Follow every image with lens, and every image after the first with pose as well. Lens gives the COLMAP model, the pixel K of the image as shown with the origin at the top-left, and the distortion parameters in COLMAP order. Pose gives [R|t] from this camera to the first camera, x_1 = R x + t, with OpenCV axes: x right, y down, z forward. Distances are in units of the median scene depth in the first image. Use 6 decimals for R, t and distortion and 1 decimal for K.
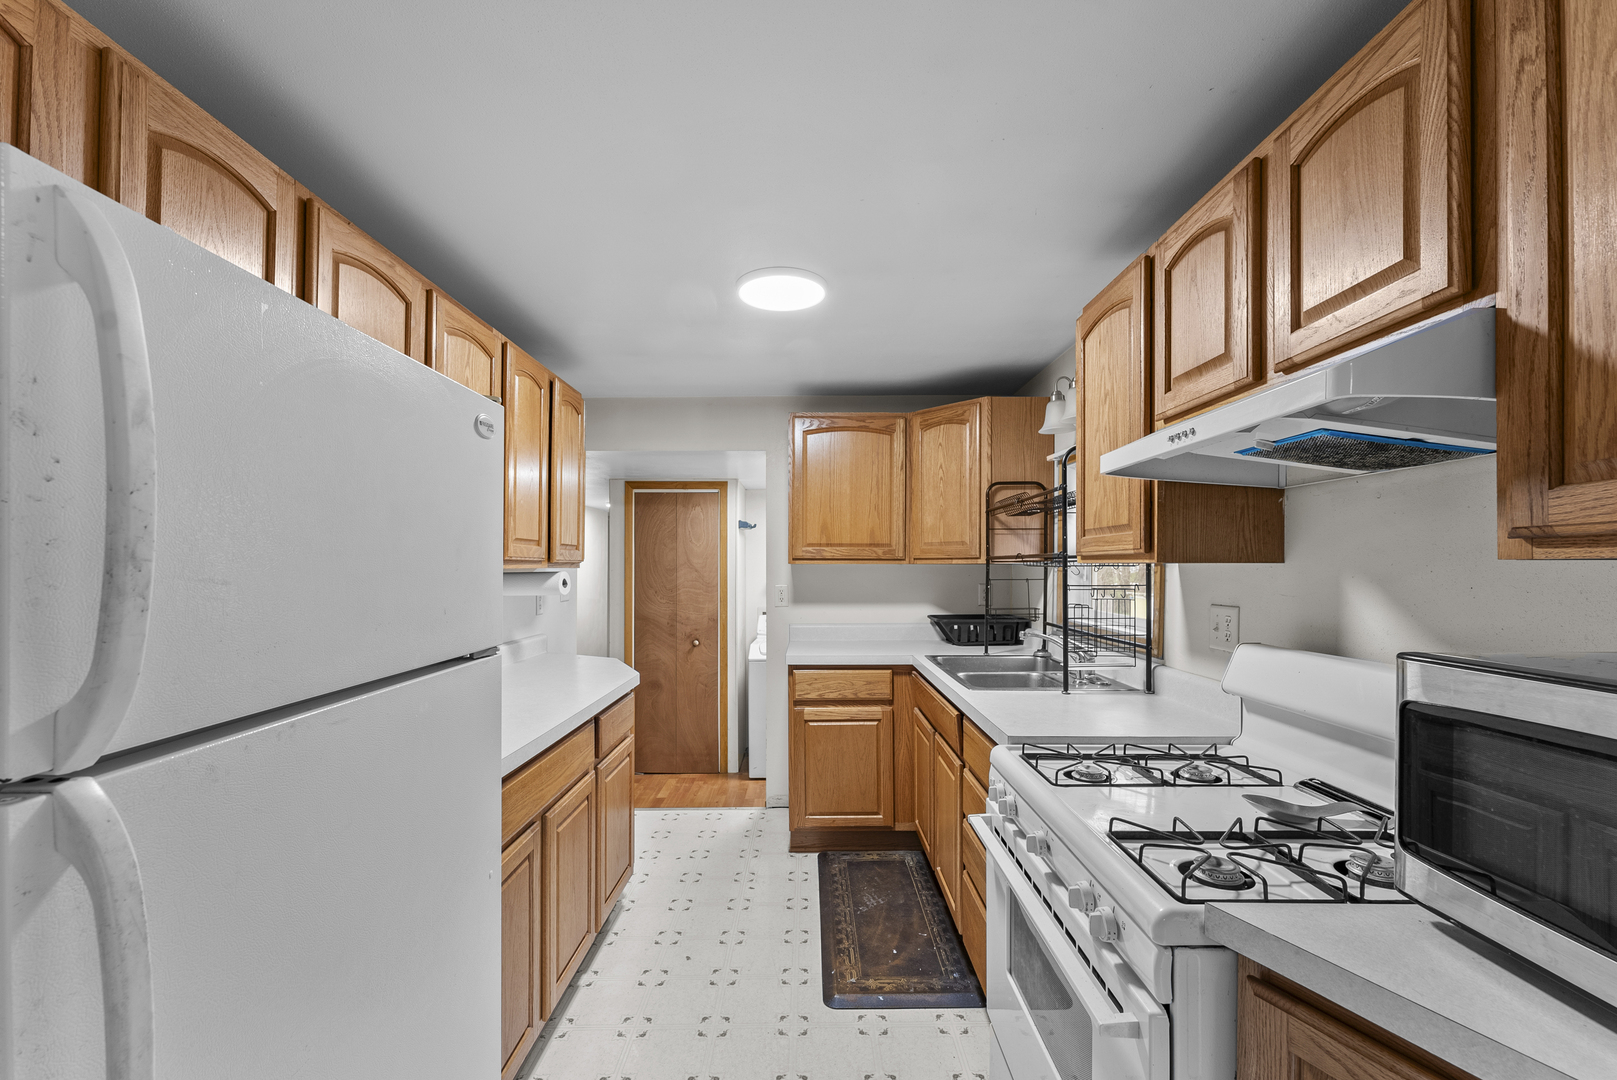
lens RADIAL K [[660.5, 0, 806.9], [0, 660.5, 567.0], [0, 0, 1]] dist [-0.004298, -0.000045]
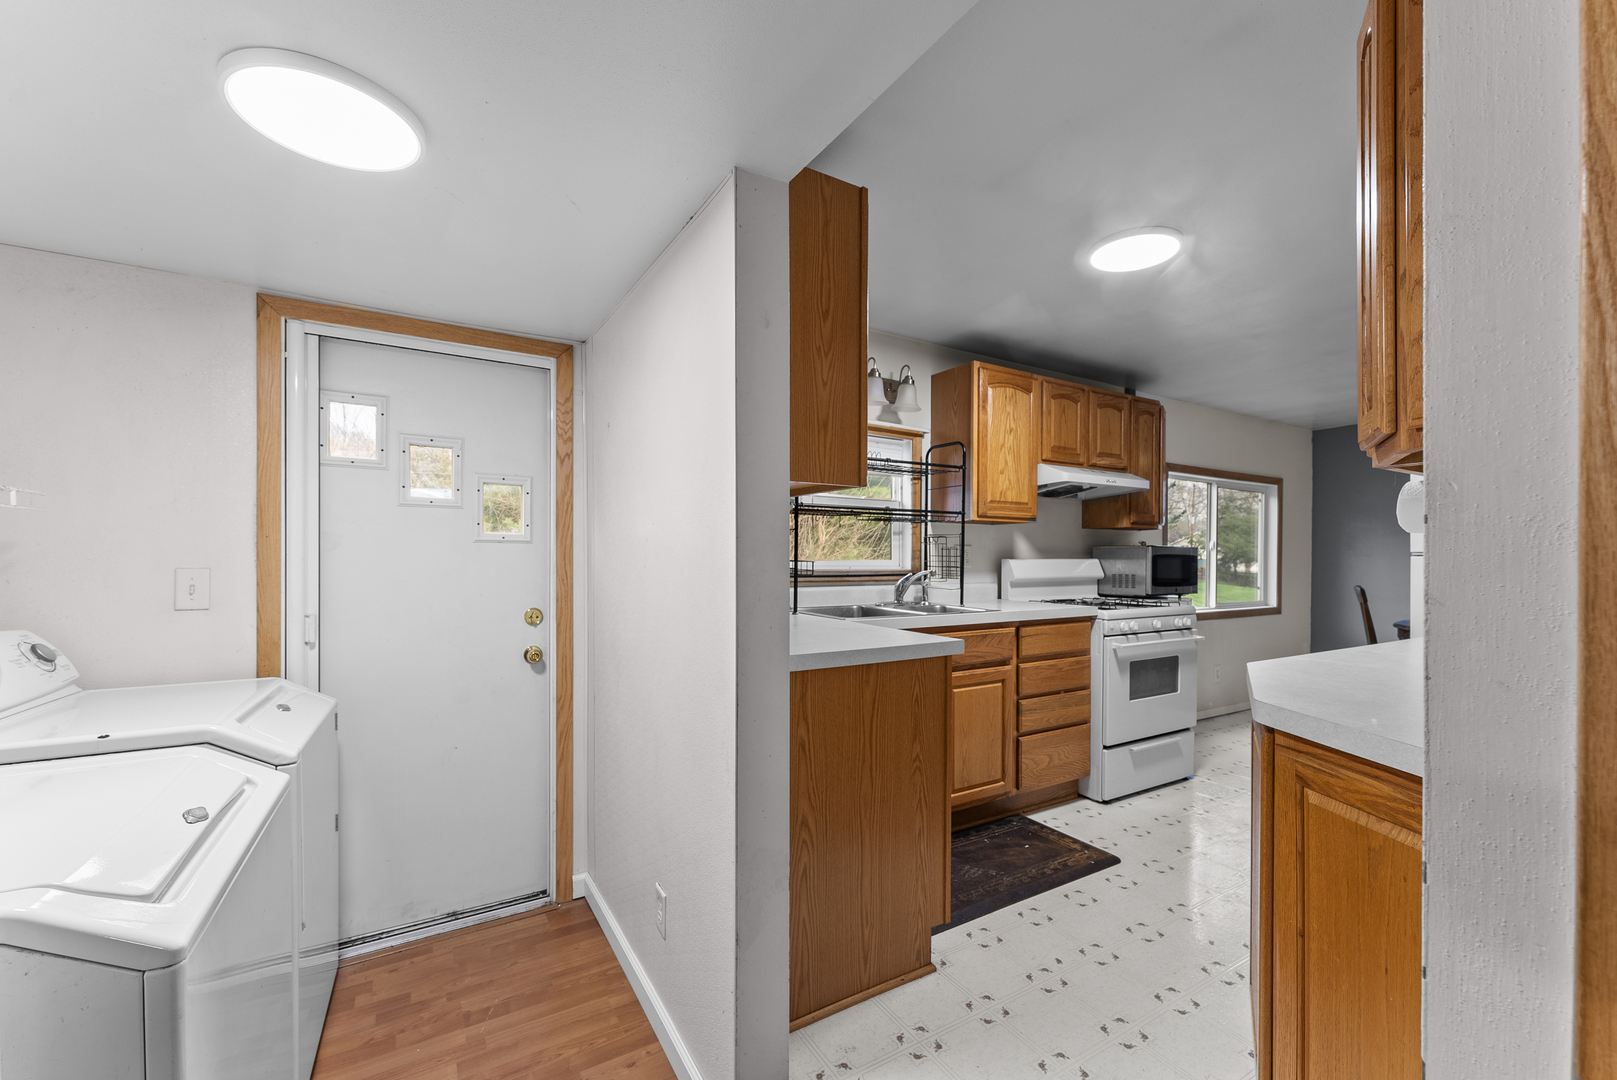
lens RADIAL K [[660.5, 0, 814.7], [0, 660.5, 550.1], [0, 0, 1]] dist [-0.004298, -0.000045]
pose [[-0.525558, -0.001751, 0.850756, -0.651833], [-0.006153, 0.999980, -0.001743, 0.069739], [-0.850735, -0.006151, -0.525558, 1.922337]]
